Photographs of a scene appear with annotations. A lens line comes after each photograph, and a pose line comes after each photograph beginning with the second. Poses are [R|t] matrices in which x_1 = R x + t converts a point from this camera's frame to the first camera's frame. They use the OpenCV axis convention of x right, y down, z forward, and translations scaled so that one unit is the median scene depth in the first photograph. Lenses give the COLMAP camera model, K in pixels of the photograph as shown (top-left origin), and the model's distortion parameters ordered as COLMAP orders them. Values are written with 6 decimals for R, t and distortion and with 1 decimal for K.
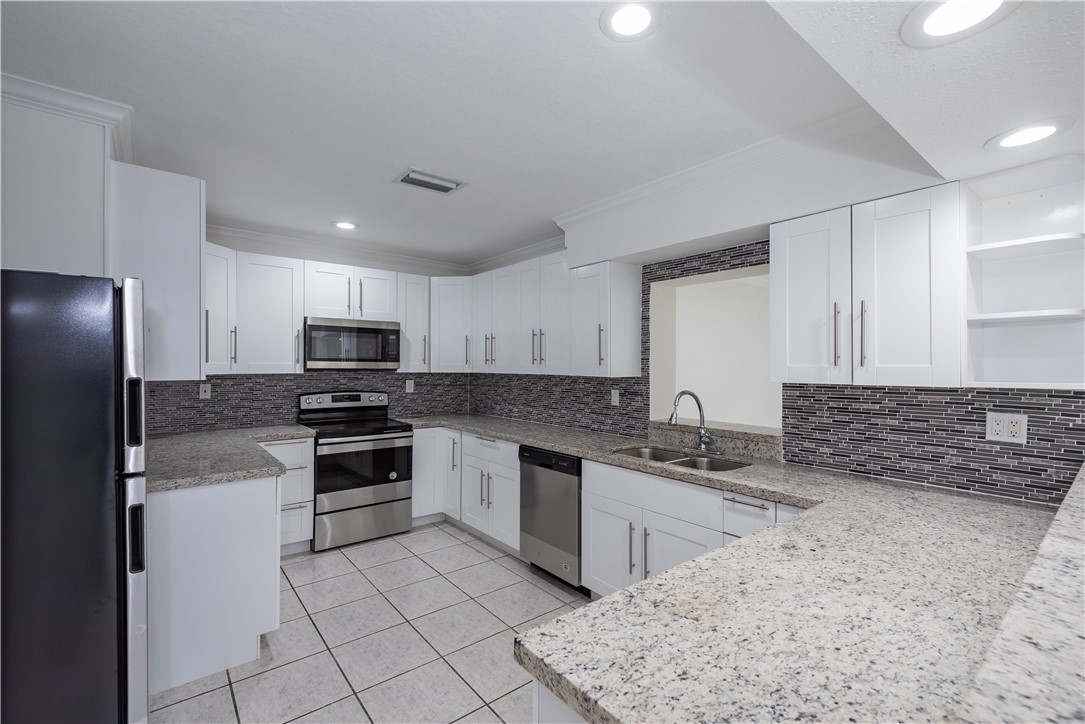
lens RADIAL K [[477.4, 0, 556.4], [0, 477.4, 360.4], [0, 0, 1]] dist [0.001239, -0.000907]
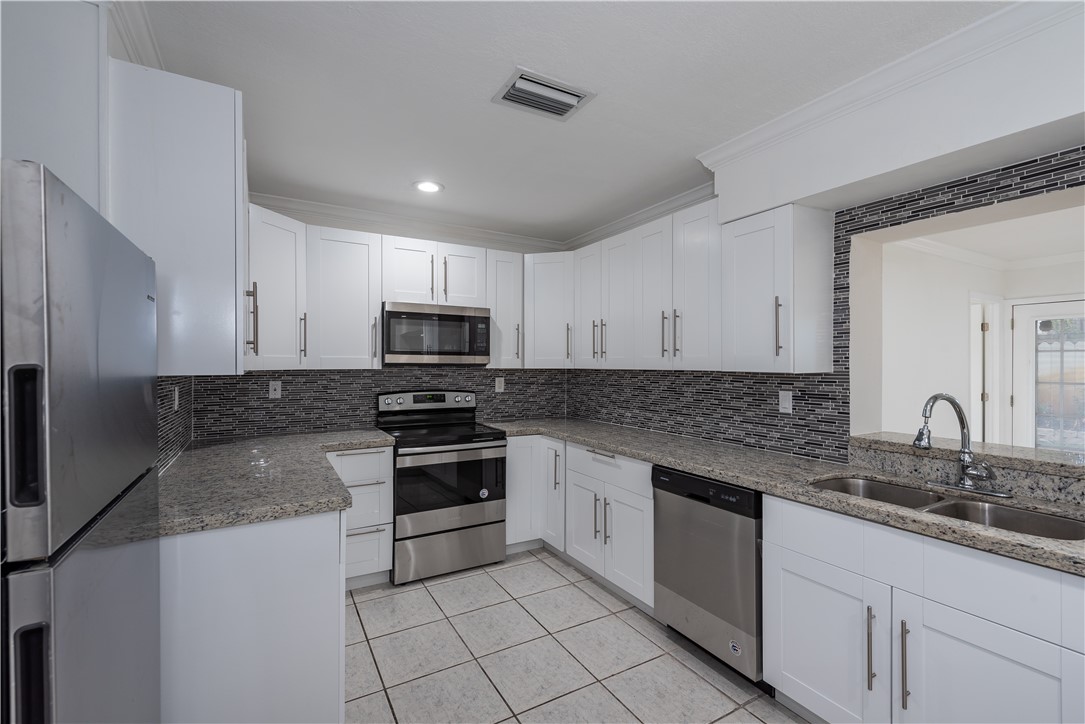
lens RADIAL K [[477.4, 0, 556.4], [0, 477.4, 360.4], [0, 0, 1]] dist [0.001239, -0.000907]
pose [[0.988832, -0.003130, -0.149002, -0.103881], [0.003430, 0.999993, 0.001758, 0.012249], [0.148995, -0.002250, 0.988835, 0.224232]]
